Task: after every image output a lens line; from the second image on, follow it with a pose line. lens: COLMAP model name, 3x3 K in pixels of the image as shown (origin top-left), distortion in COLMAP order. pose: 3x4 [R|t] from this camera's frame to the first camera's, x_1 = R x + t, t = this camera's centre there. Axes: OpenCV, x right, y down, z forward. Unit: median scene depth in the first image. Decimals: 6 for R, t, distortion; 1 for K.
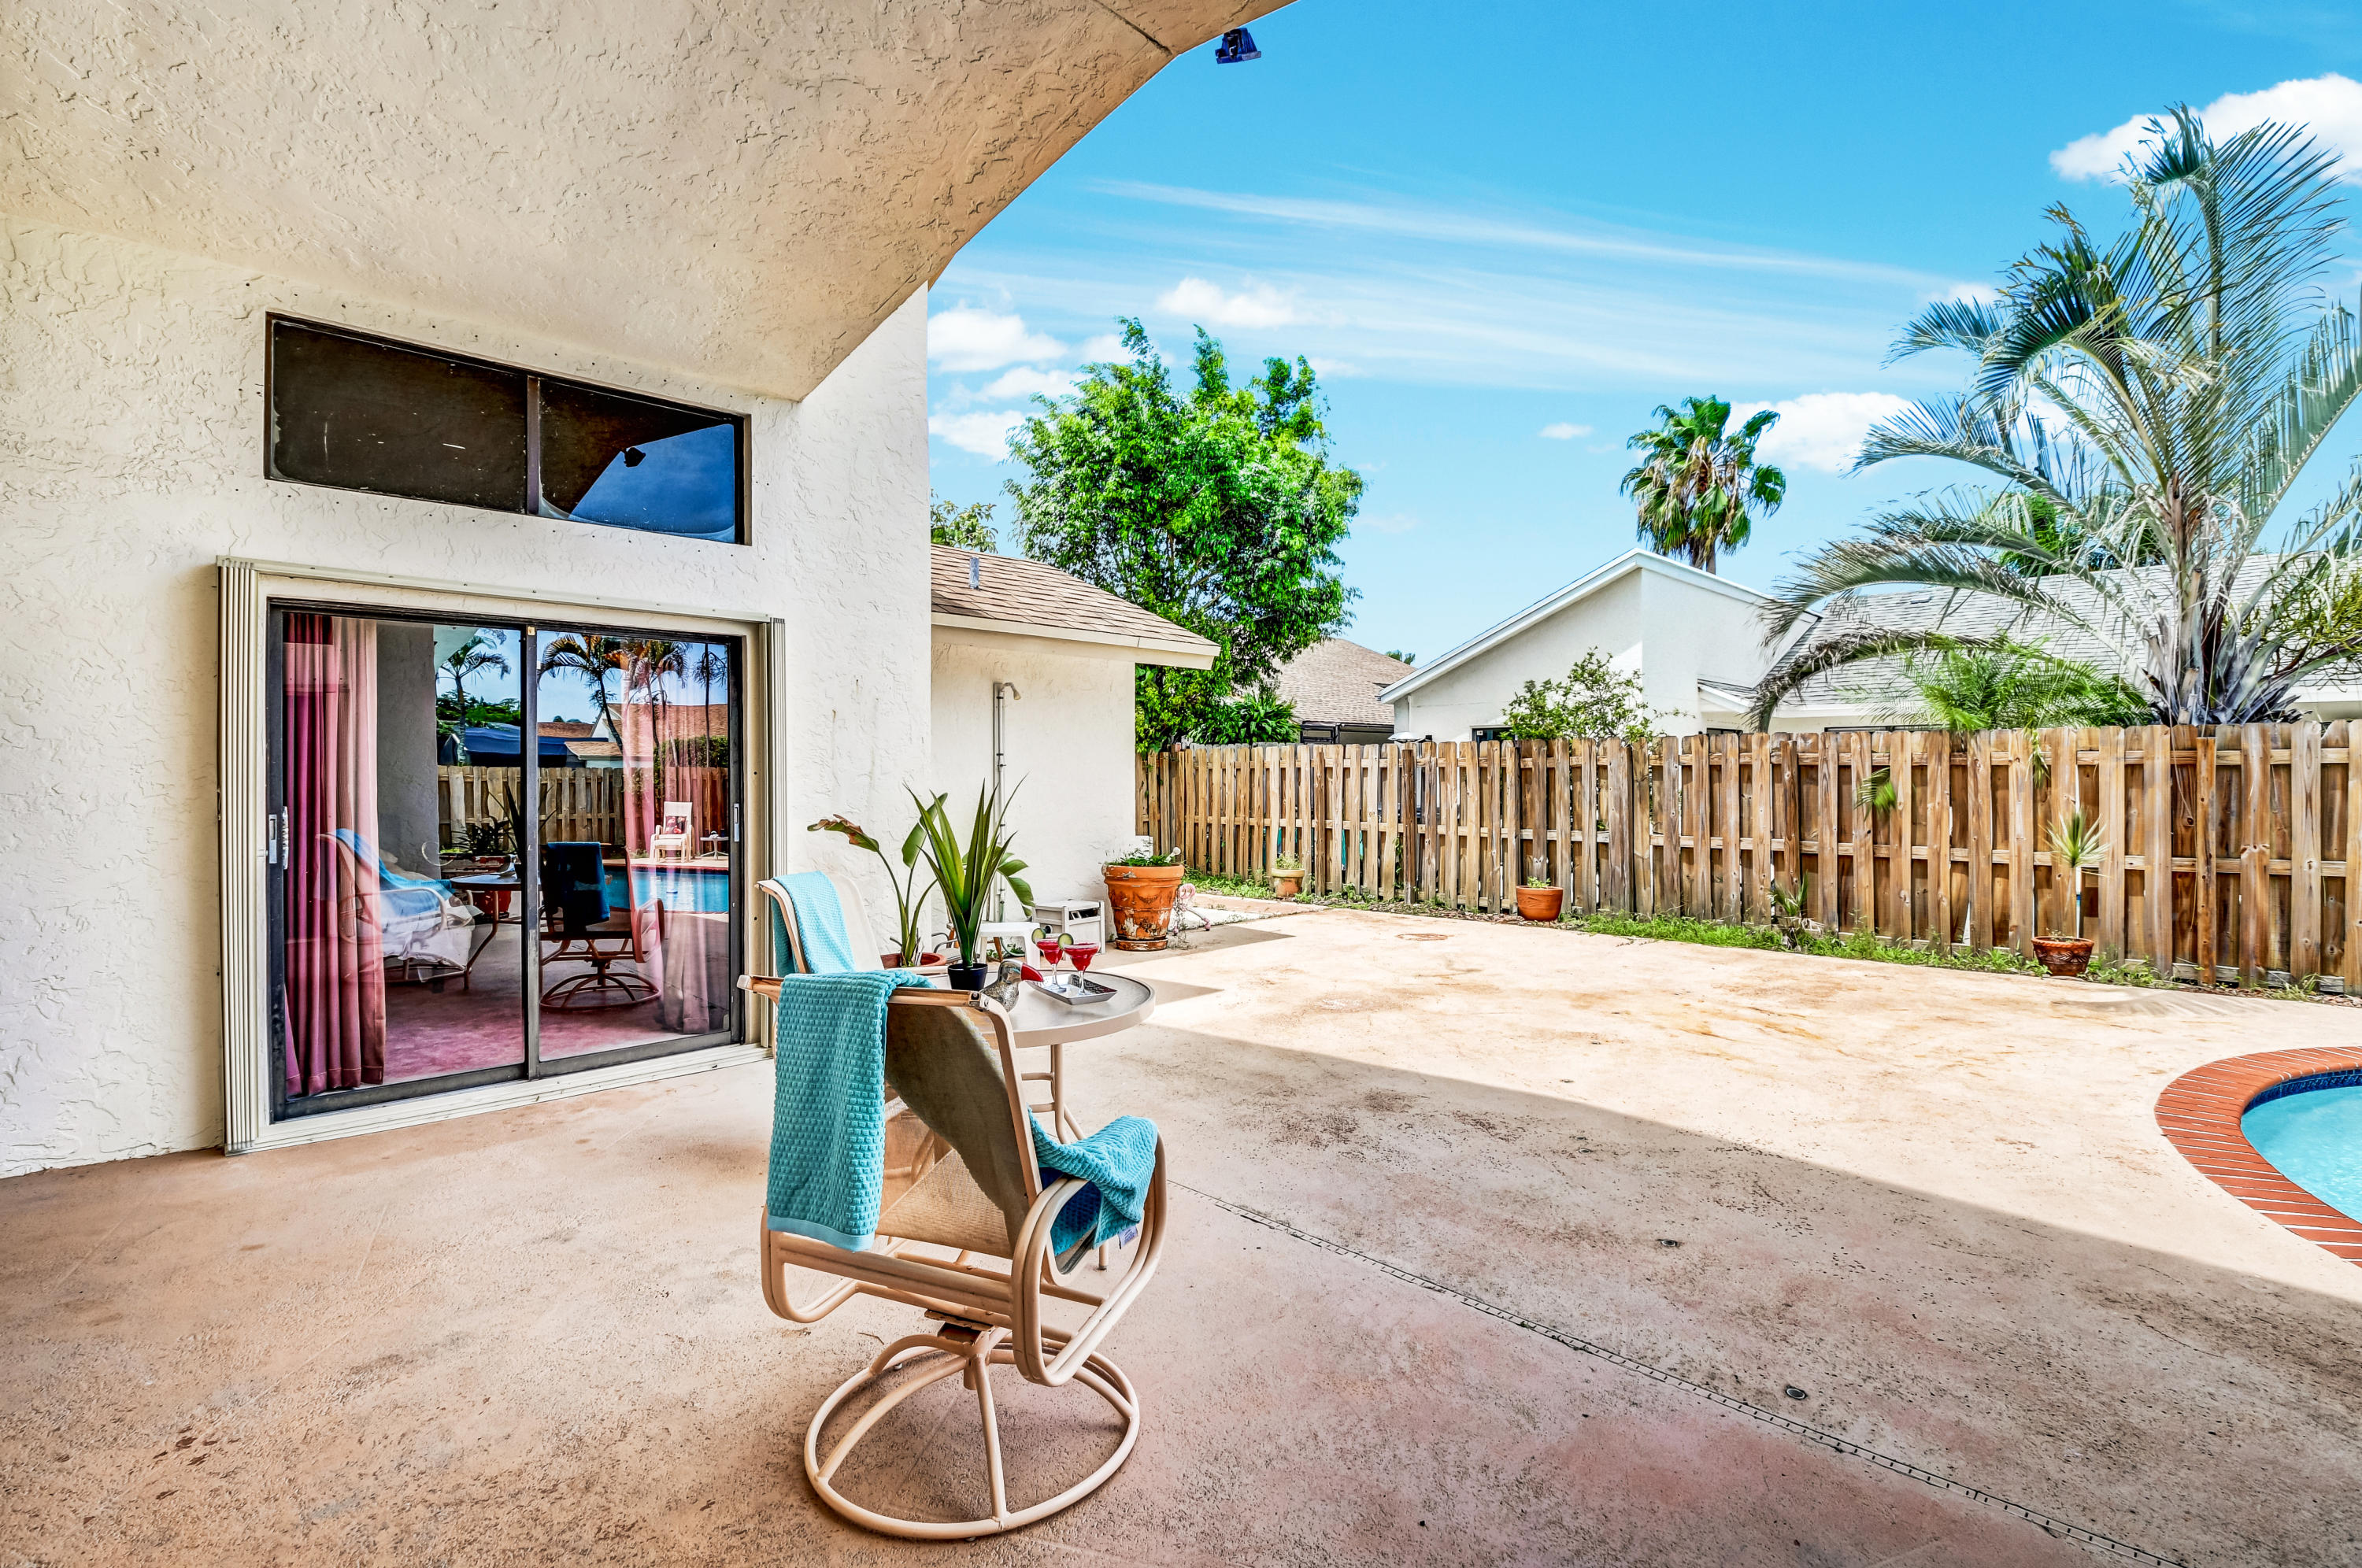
lens RADIAL K [[1089.8, 0, 1206.1], [0, 1089.8, 772.4], [0, 0, 1]] dist [0.000827, -0.016344]
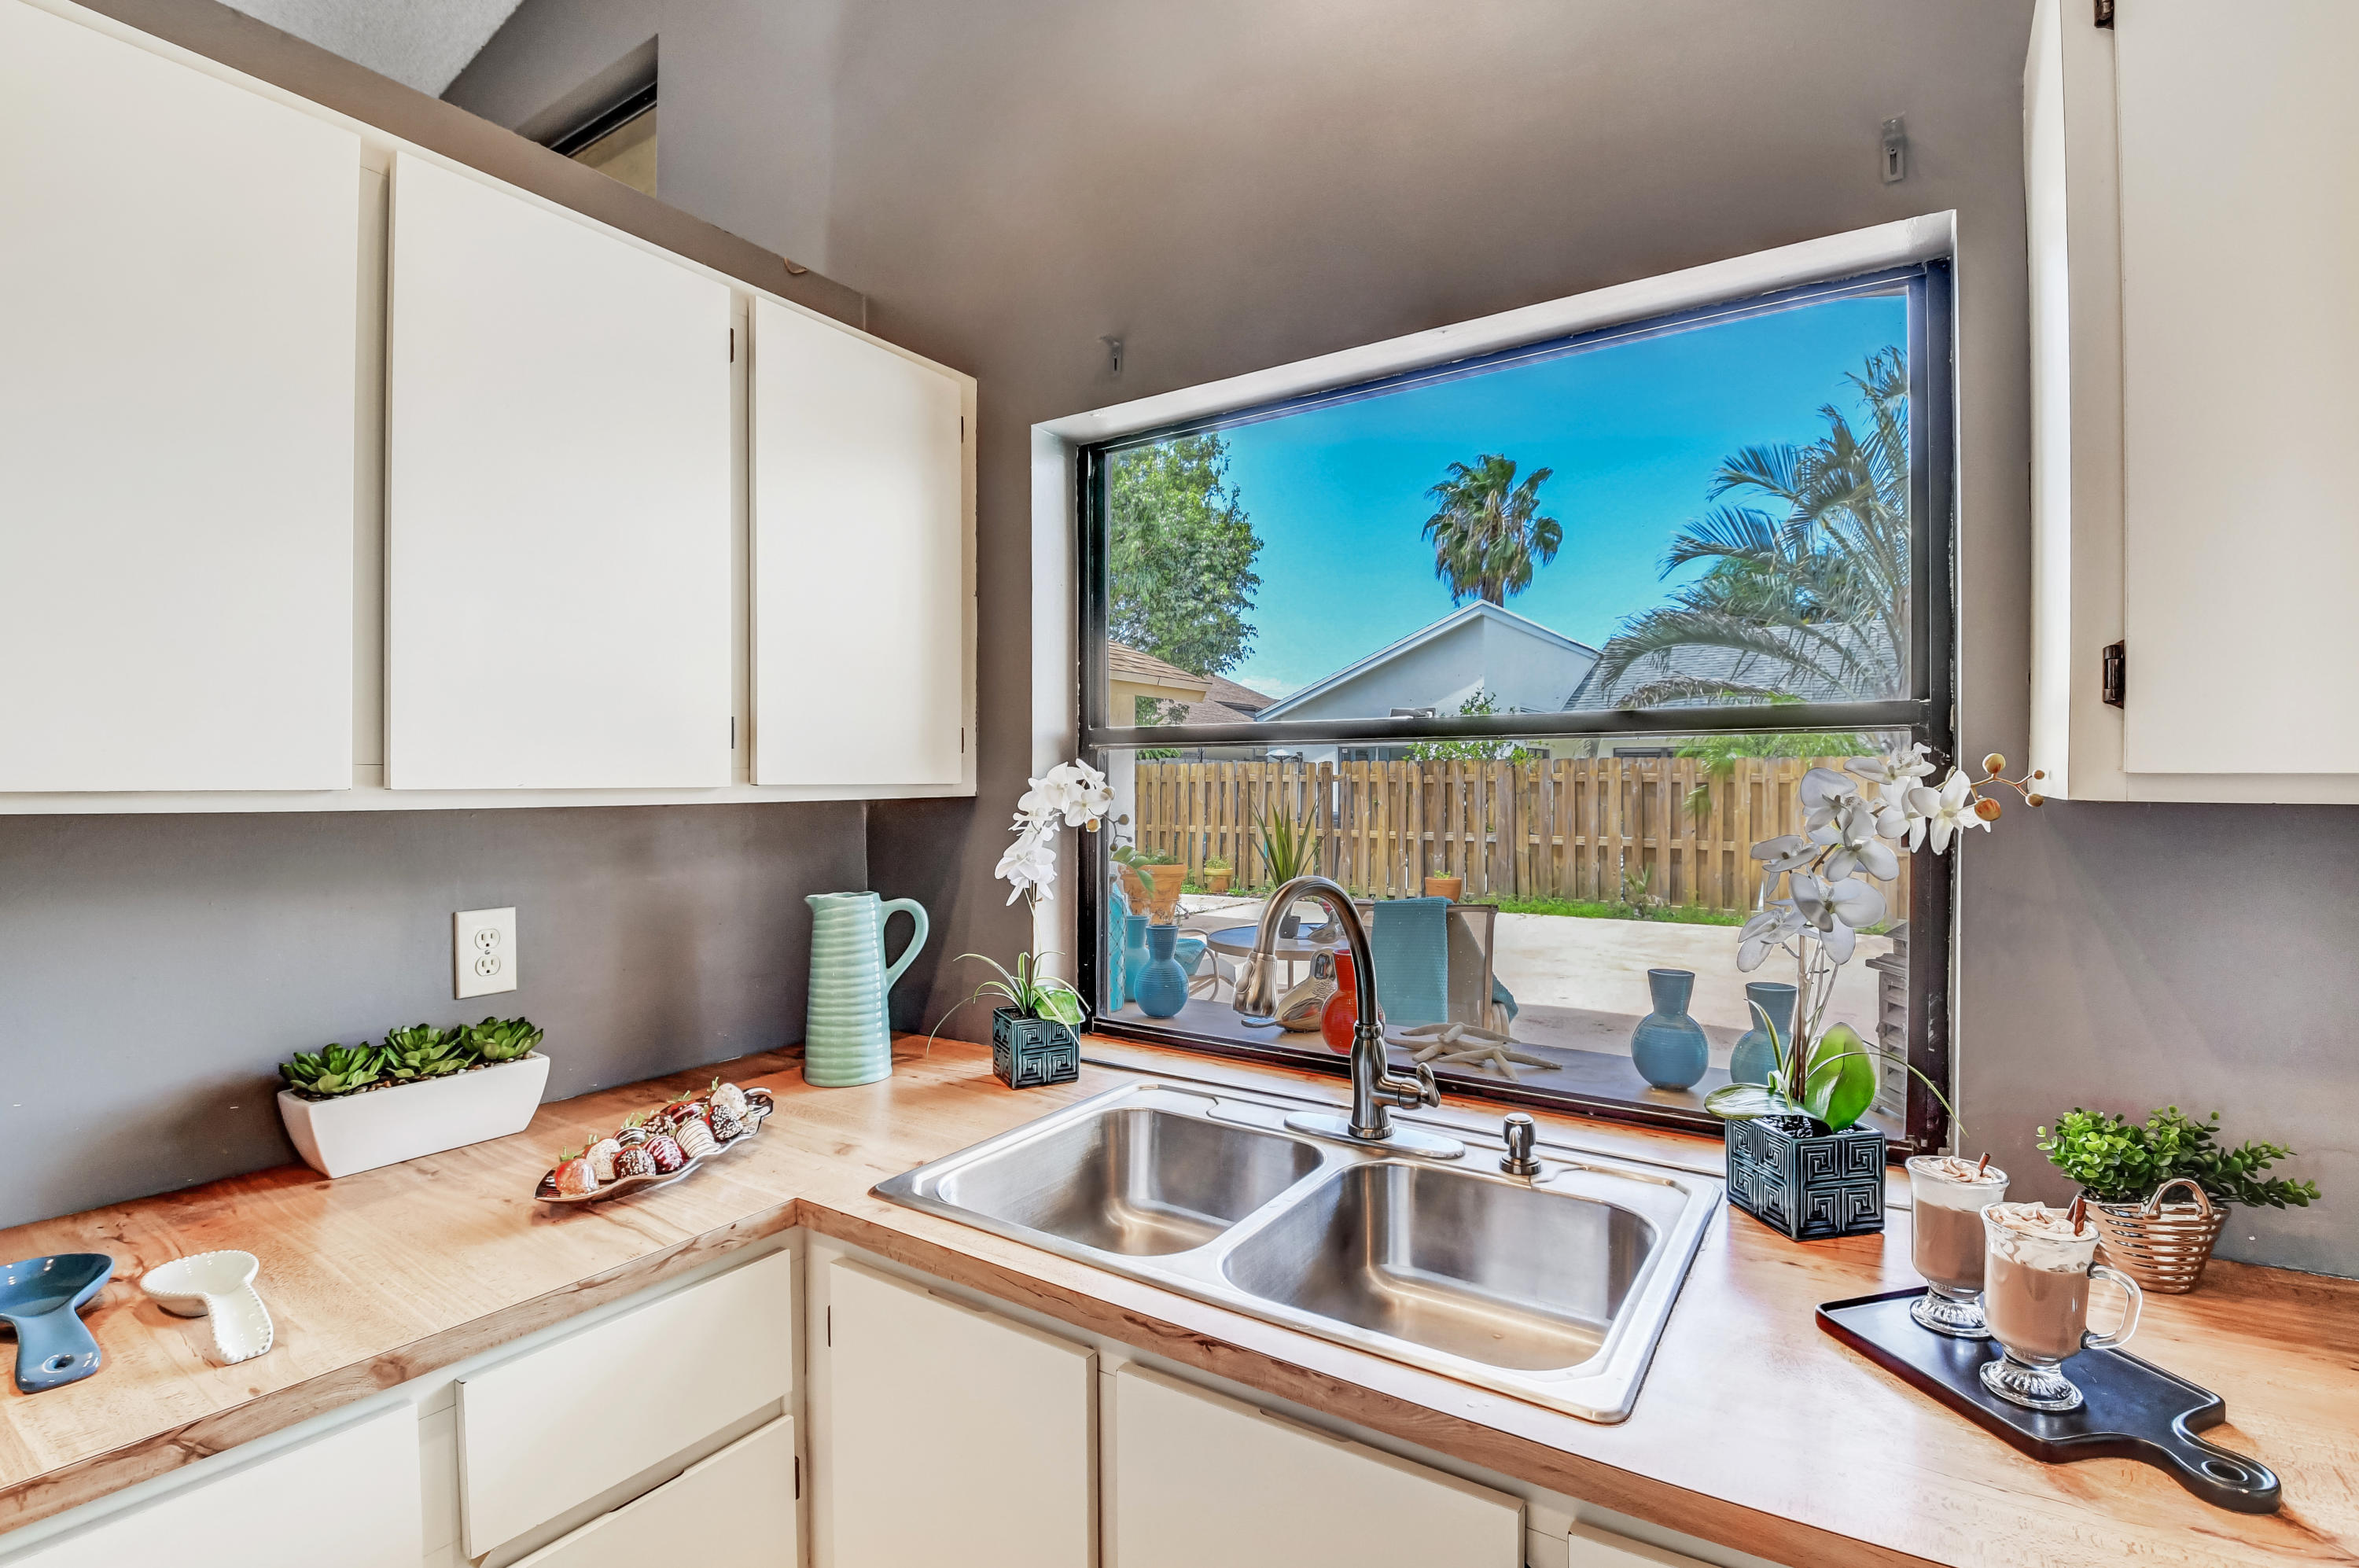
lens RADIAL K [[1070.9, 0, 1213.7], [0, 1070.9, 796.0], [0, 0, 1]] dist [0.001093, -0.016655]
pose [[0.979016, -0.002268, 0.203770, -0.204198], [-0.000492, 0.999909, 0.013491, -0.005775], [-0.203782, -0.013309, 0.978926, -0.154290]]
